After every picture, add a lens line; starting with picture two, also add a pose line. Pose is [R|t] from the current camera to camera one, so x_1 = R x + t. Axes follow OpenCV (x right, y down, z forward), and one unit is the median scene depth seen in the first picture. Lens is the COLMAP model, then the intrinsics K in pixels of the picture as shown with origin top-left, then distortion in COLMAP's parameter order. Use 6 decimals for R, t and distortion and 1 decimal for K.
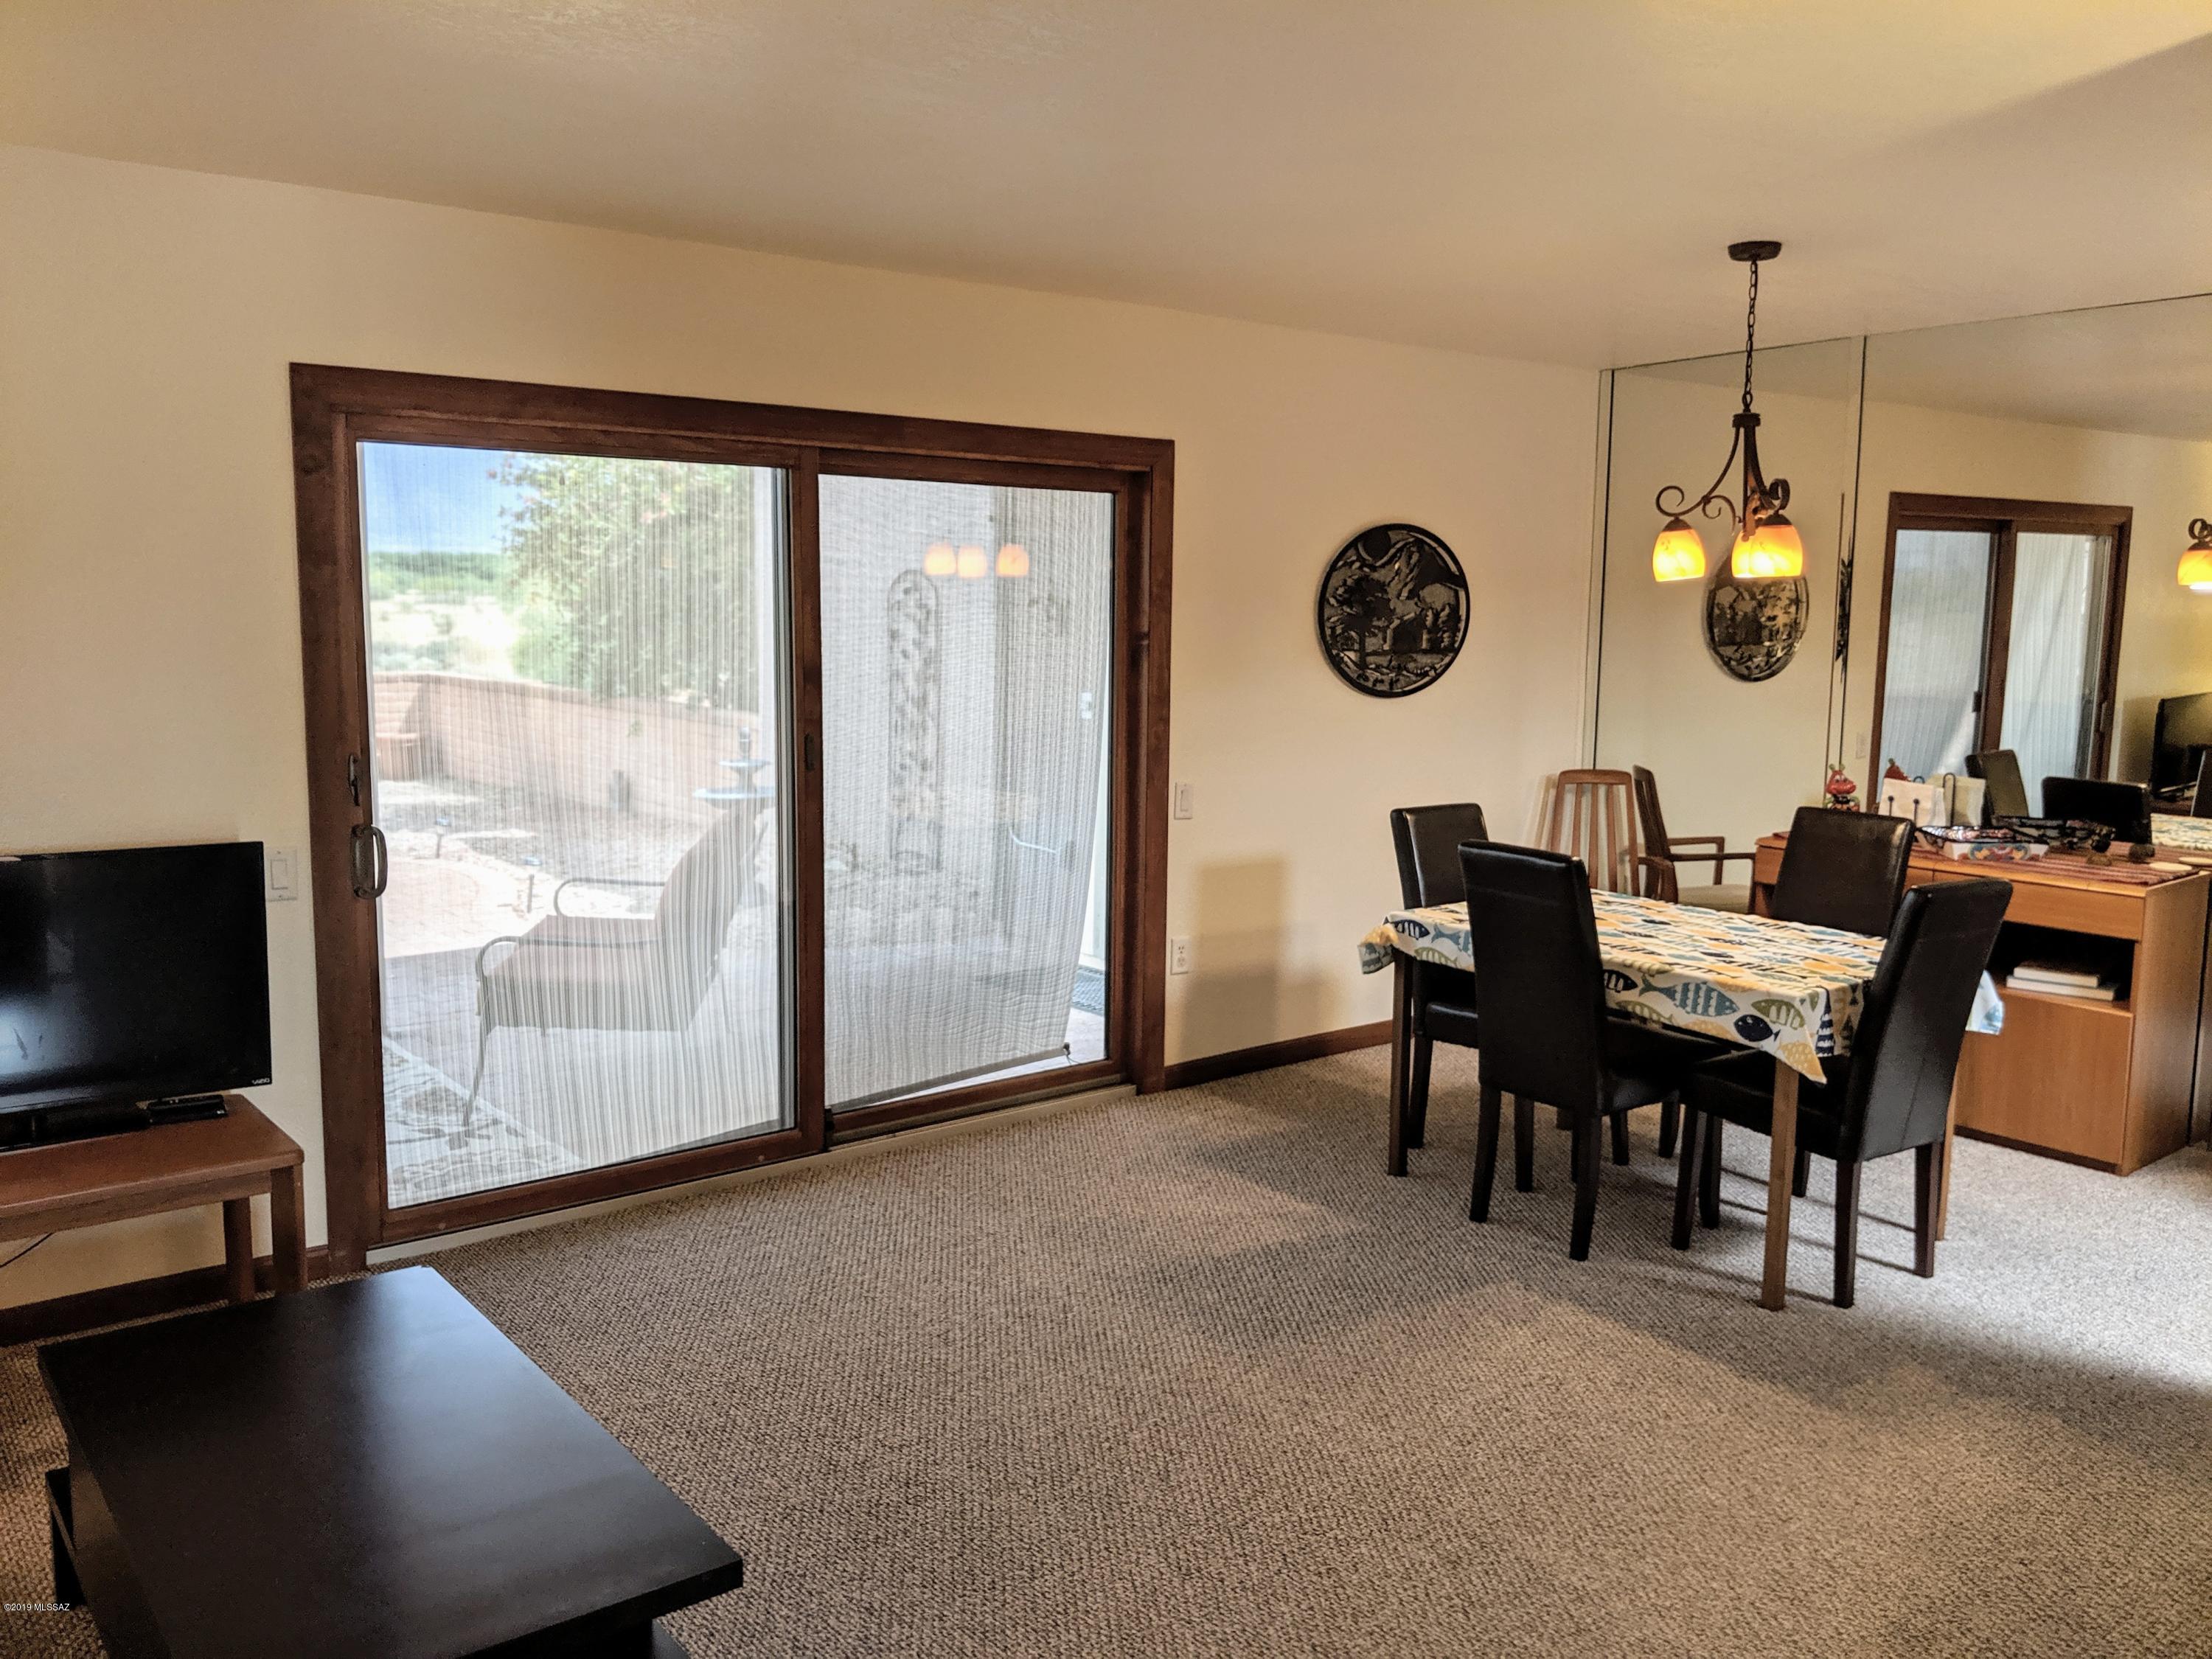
lens RADIAL K [[1763.1, 0, 1122.8], [0, 1763.1, 814.5], [0, 0, 1]] dist [0.083064, -0.165529]
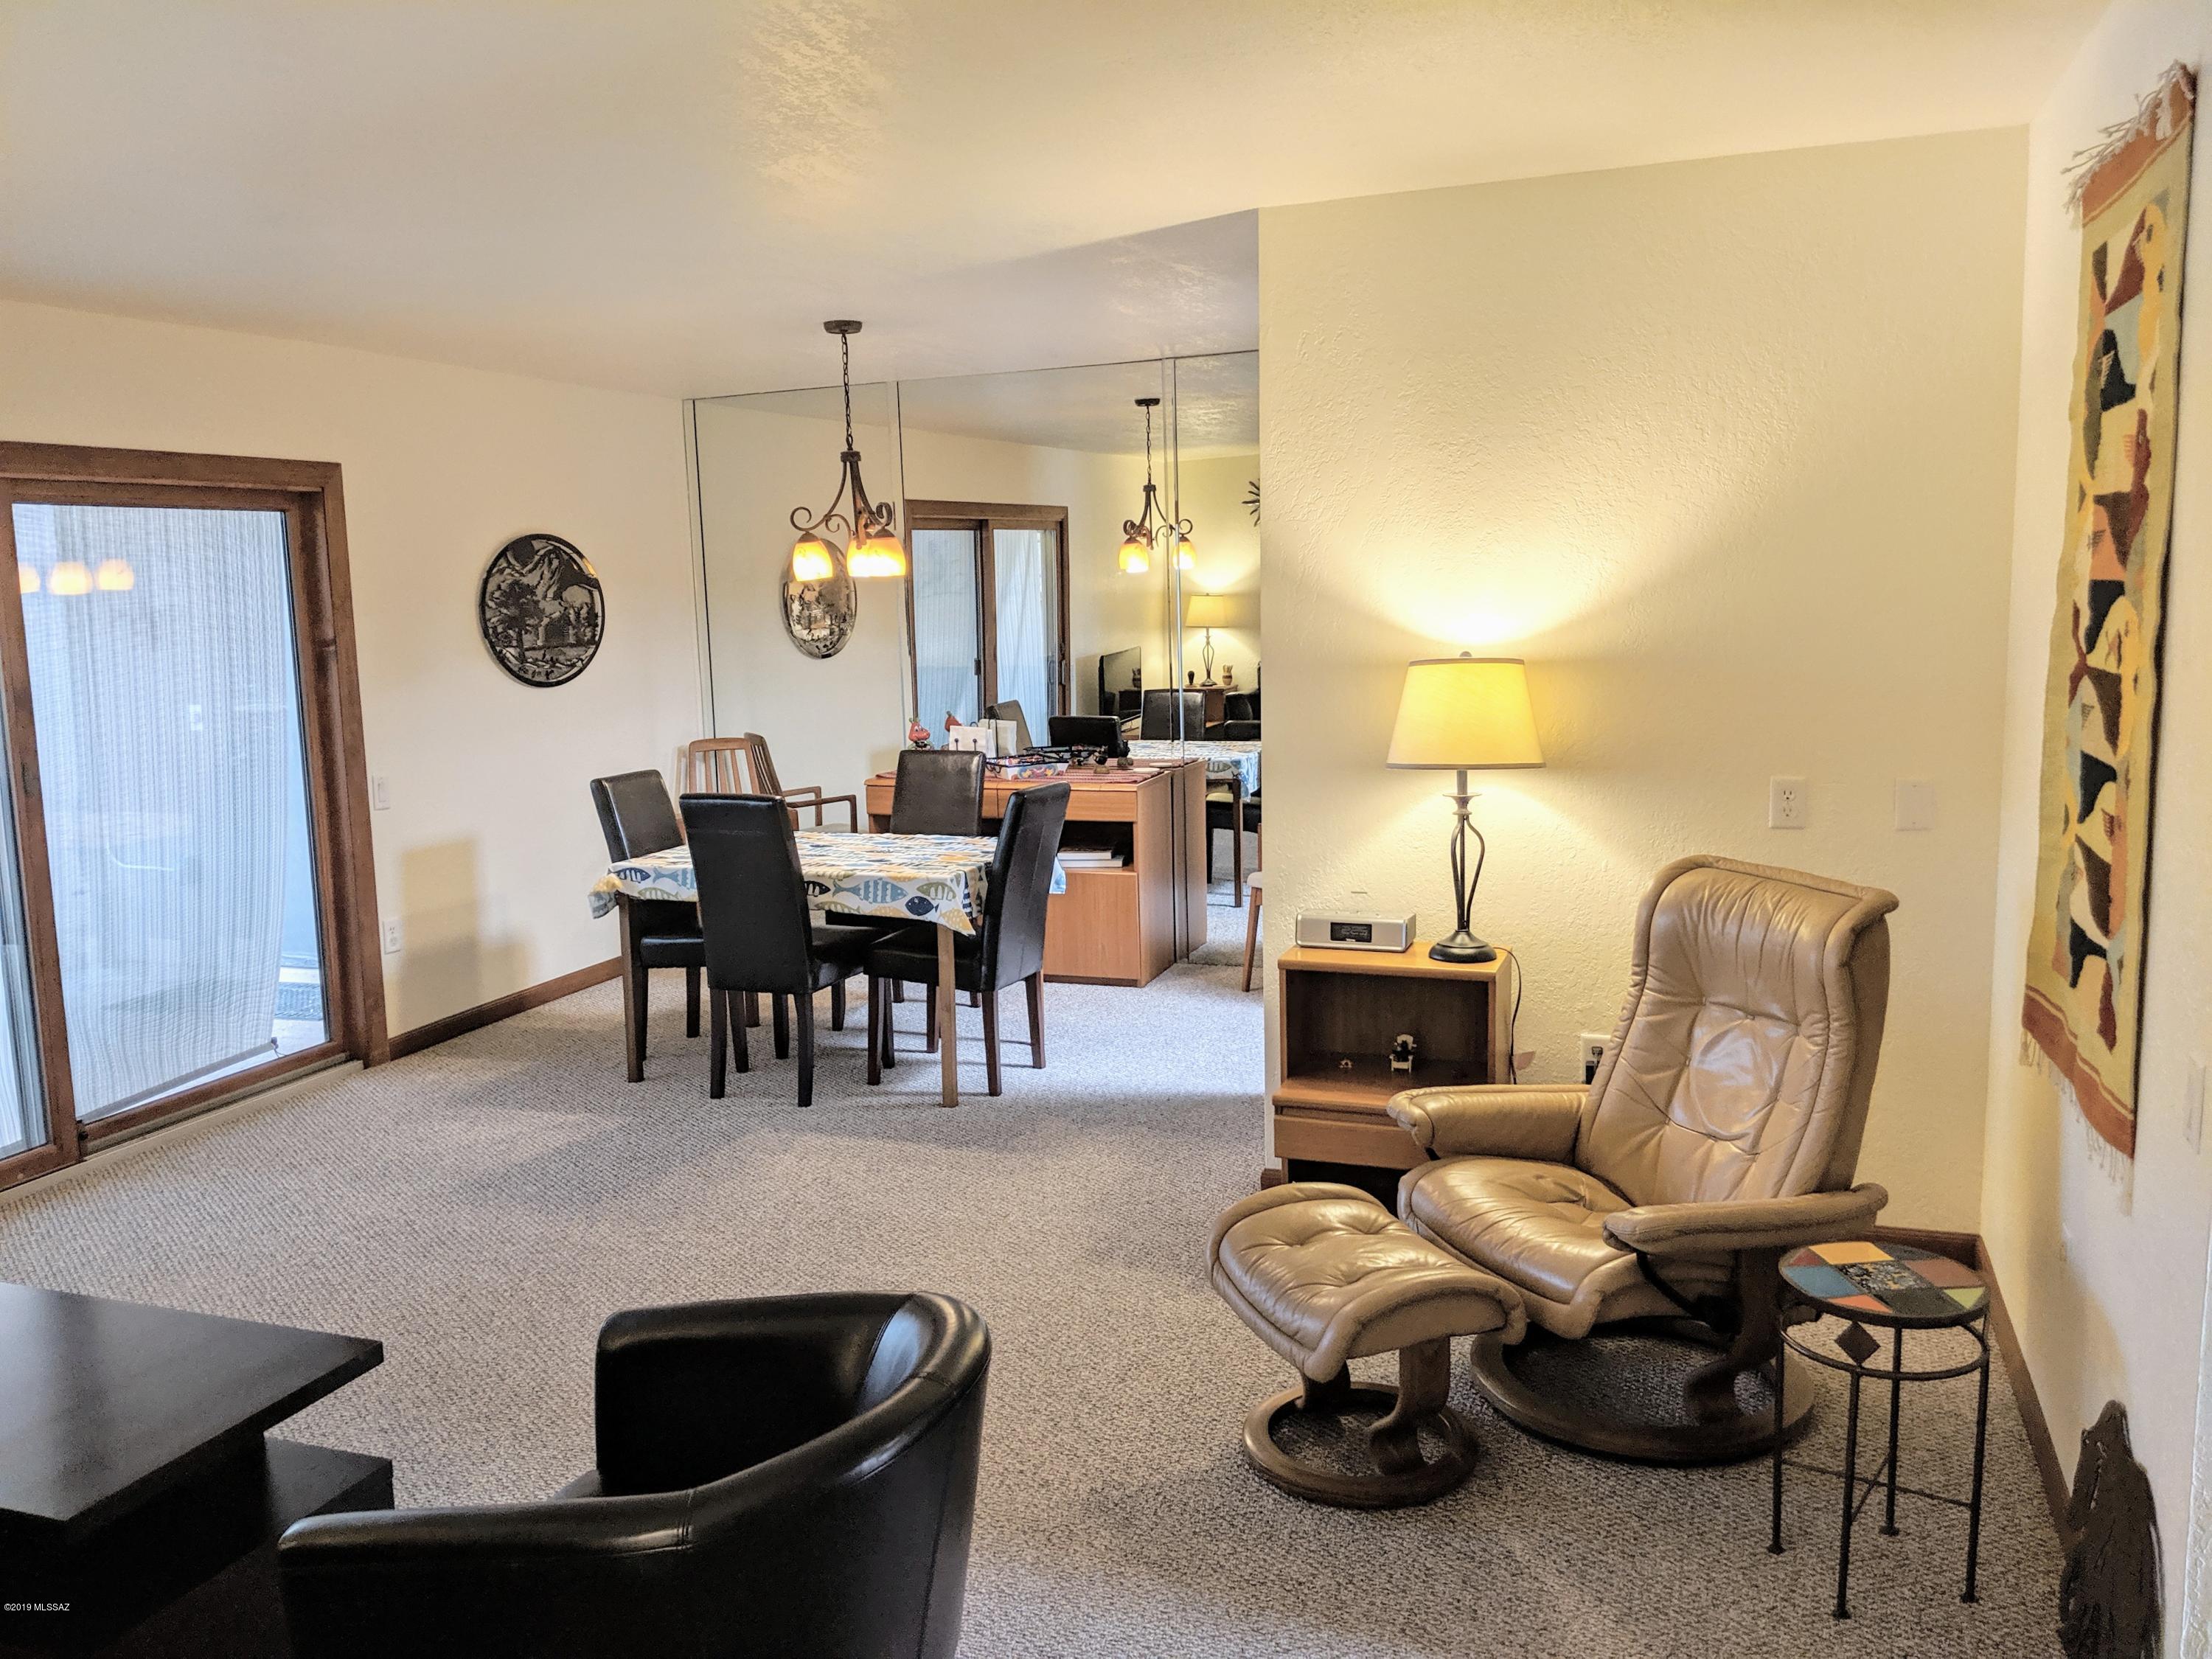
lens RADIAL K [[1763.1, 0, 1092.2], [0, 1763.1, 829.5], [0, 0, 1]] dist [0.083064, -0.165529]
pose [[0.852630, -0.106342, 0.511579, -0.175026], [0.099015, 0.994214, 0.041642, 0.013876], [-0.513048, 0.015149, 0.858226, -0.187784]]
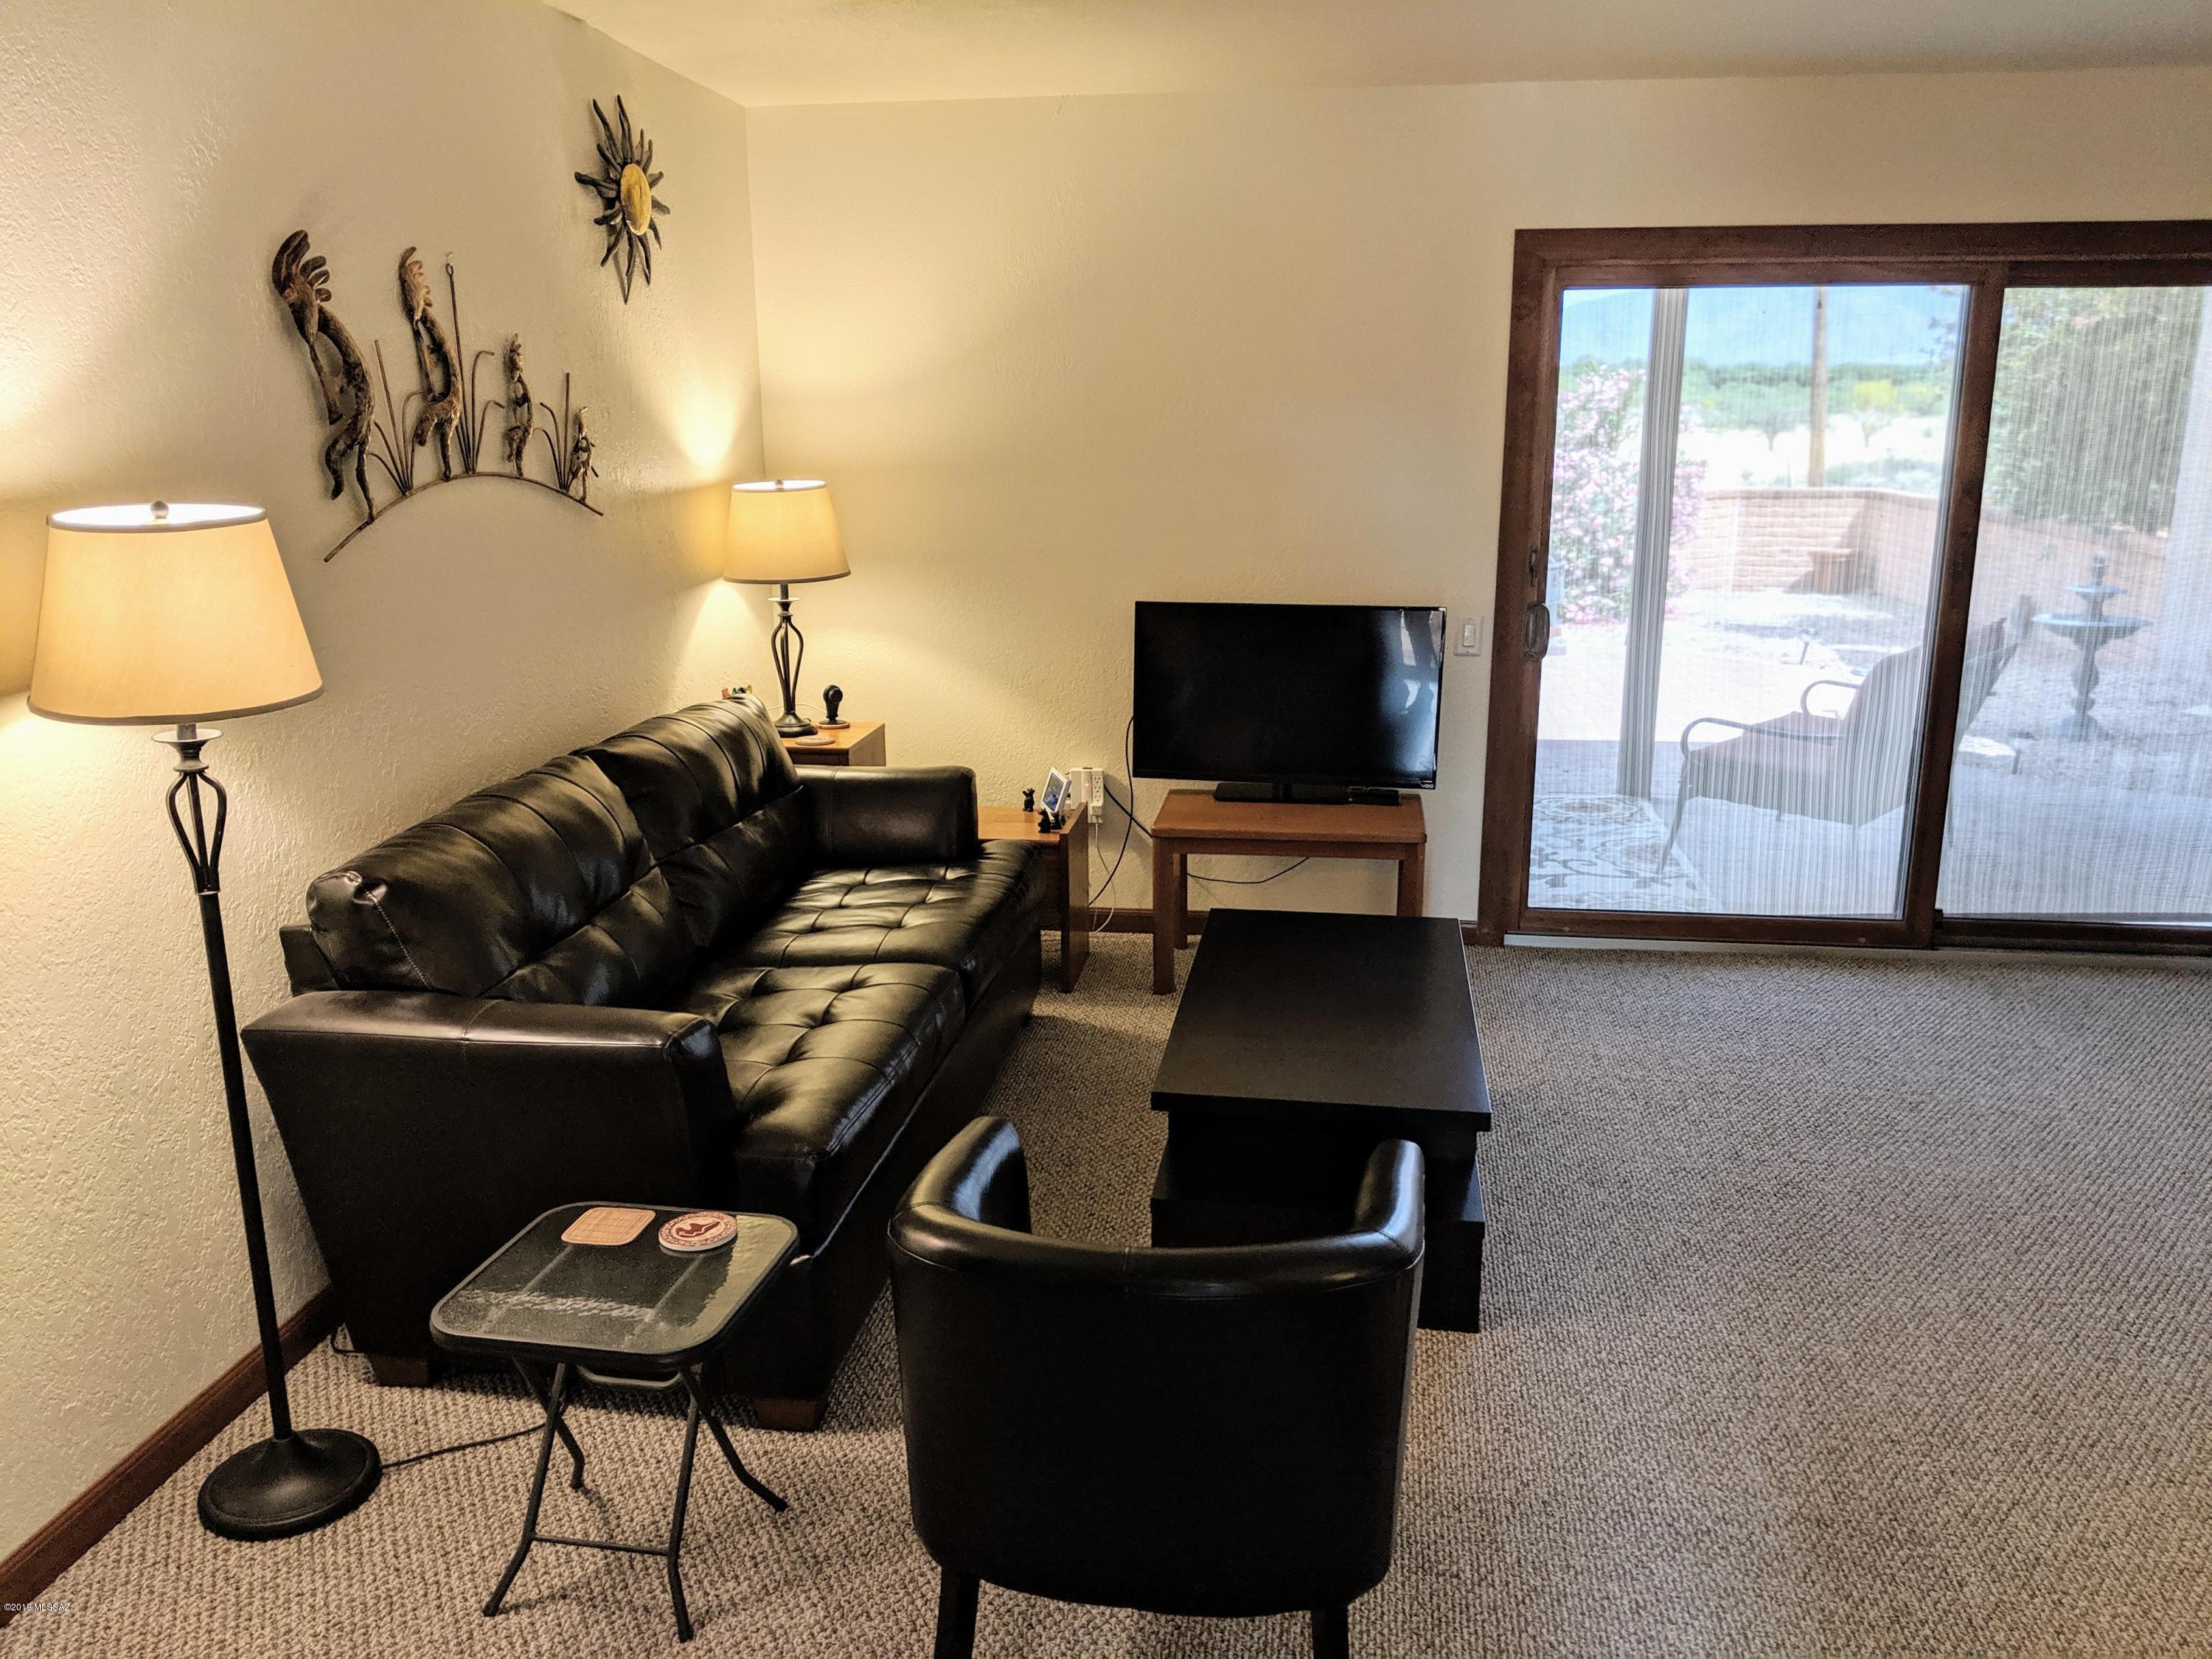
lens RADIAL K [[1763.1, 0, 1107.8], [0, 1763.1, 820.6], [0, 0, 1]] dist [0.083064, -0.165529]
pose [[0.685142, 0.154418, -0.711853, 0.222038], [-0.079963, 0.987309, 0.137209, 0.008596], [0.724007, -0.037086, 0.688795, -0.073459]]
